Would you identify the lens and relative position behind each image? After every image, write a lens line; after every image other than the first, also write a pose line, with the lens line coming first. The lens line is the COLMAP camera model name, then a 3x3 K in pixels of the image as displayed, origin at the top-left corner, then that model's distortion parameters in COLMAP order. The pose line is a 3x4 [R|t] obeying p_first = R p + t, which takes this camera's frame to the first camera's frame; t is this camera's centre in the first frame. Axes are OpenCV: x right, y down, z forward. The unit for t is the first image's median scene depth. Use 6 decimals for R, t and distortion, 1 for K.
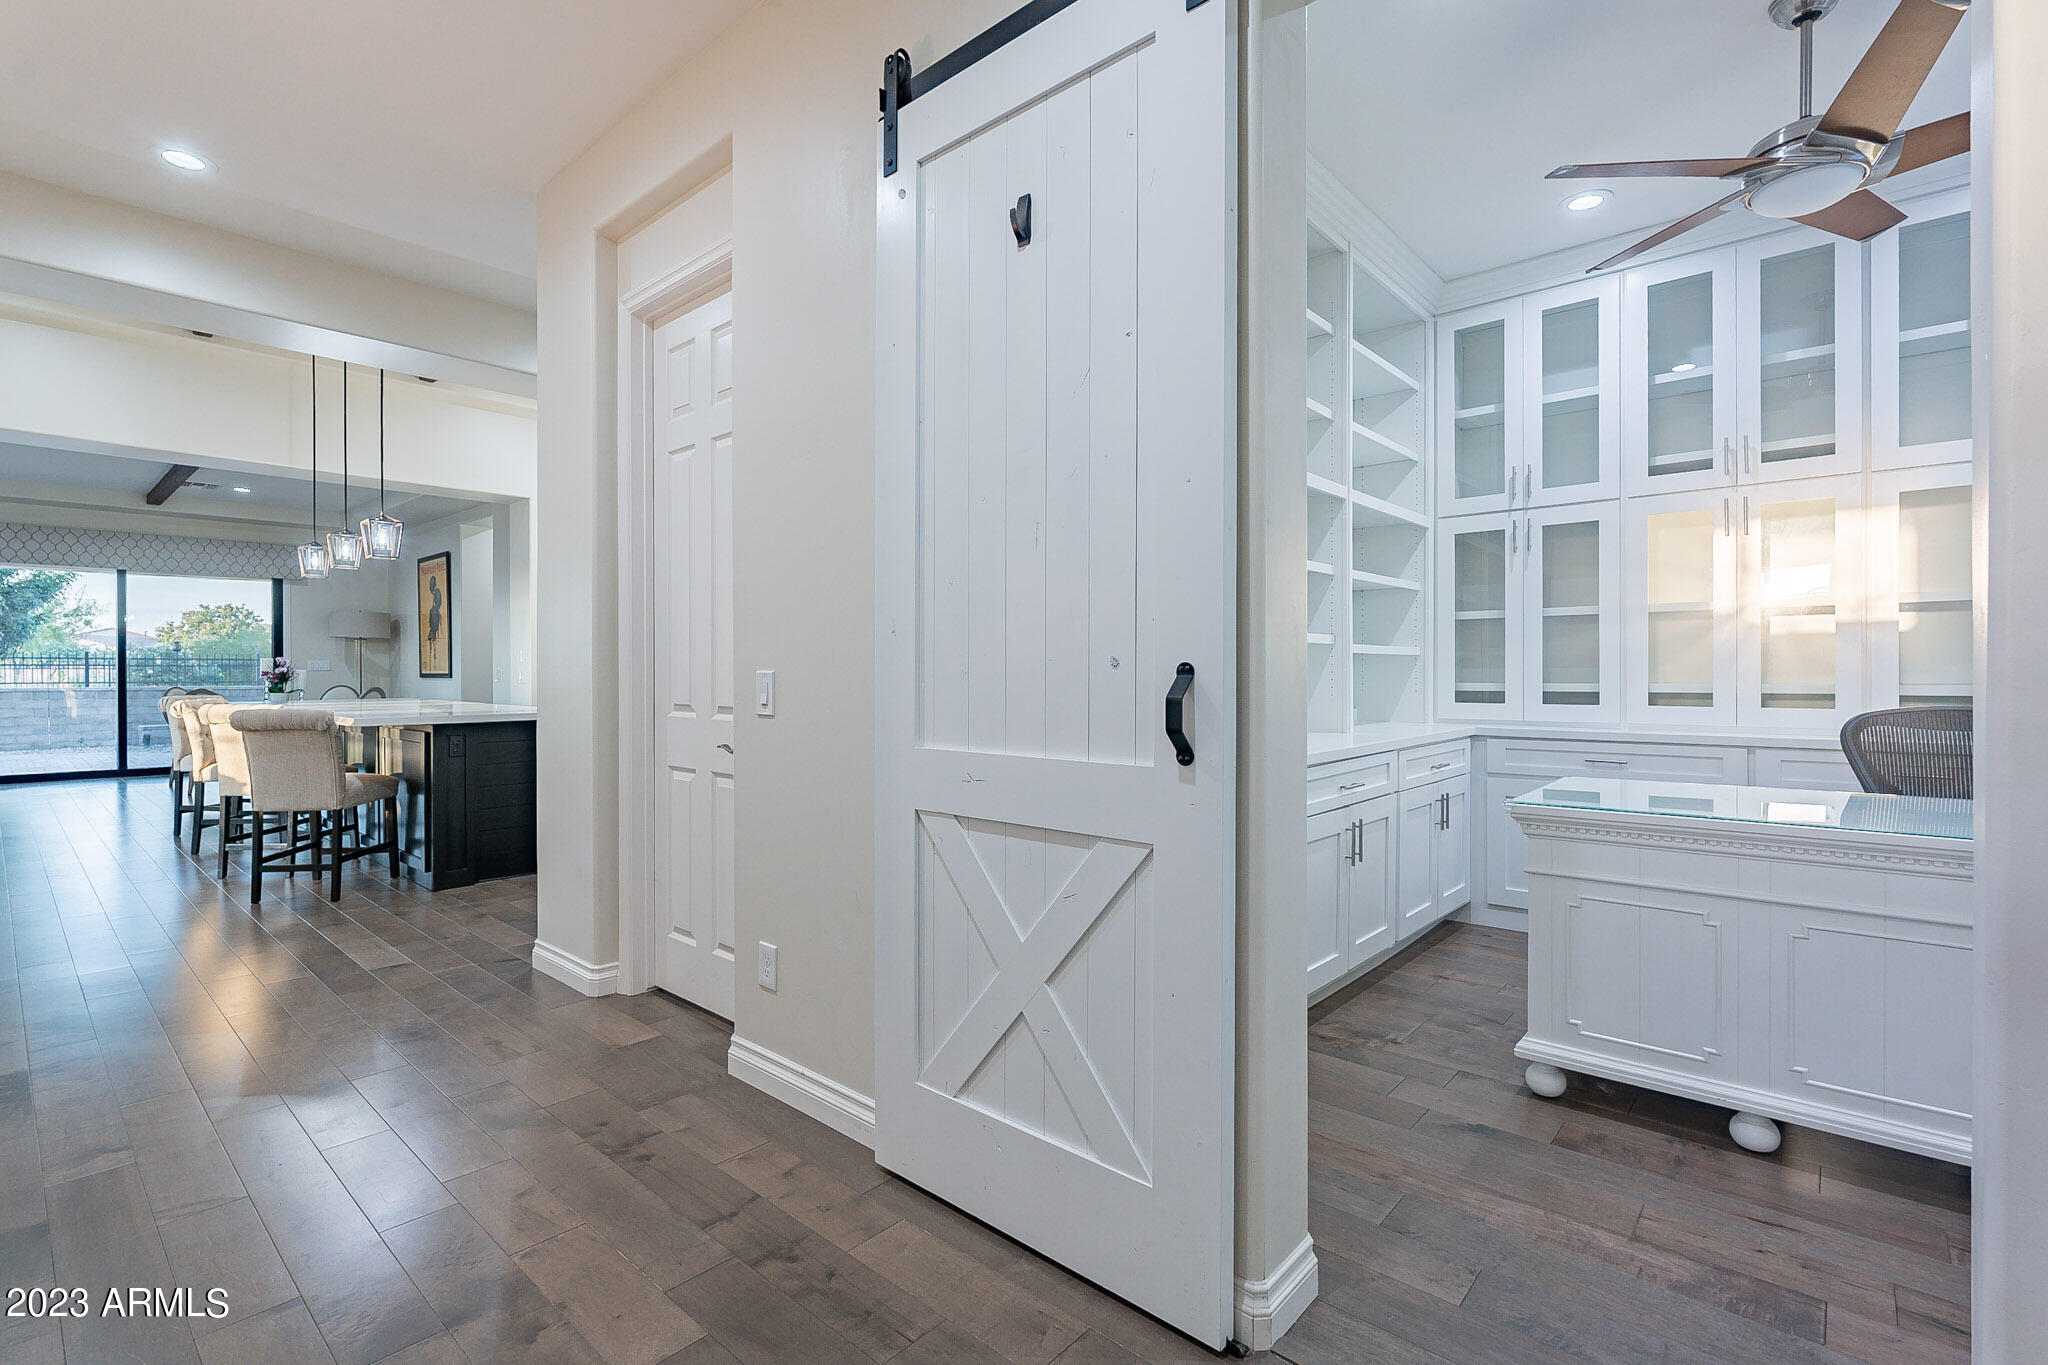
lens RADIAL K [[934.2, 0, 1024.0], [0, 934.2, 682.5], [0, 0, 1]] dist [-0.002377, -0.000436]
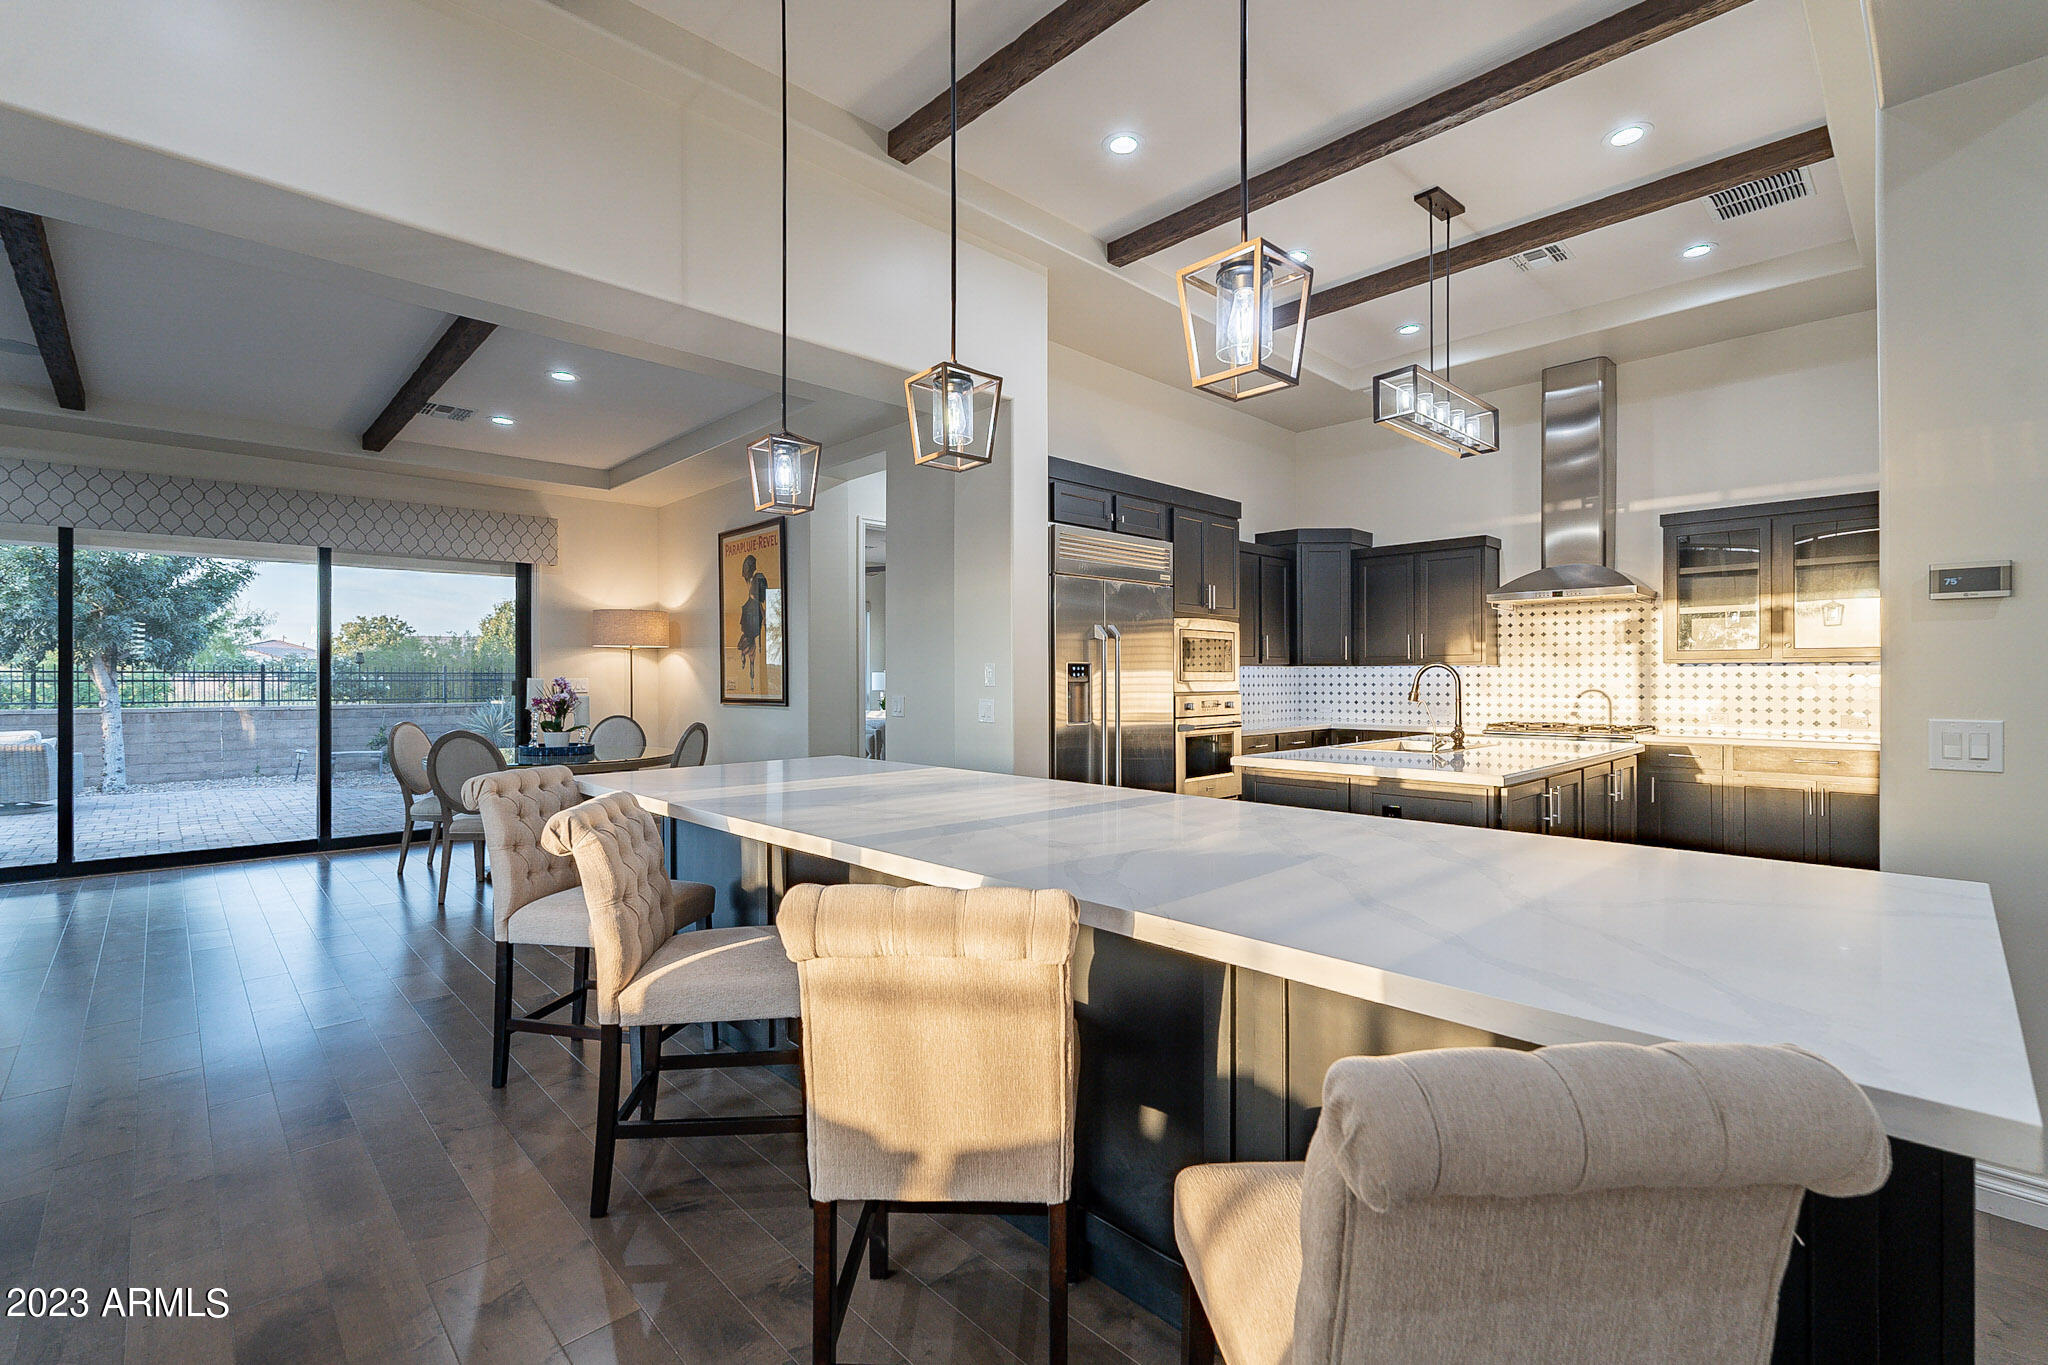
lens RADIAL K [[901.2, 0, 1028.4], [0, 901.2, 685.8], [0, 0, 1]] dist [-0.000087, -0.000286]
pose [[0.997103, 0.000919, -0.076057, -0.454600], [-0.001286, 0.999988, -0.004778, -0.019147], [0.076052, 0.004862, 0.997092, 0.427360]]
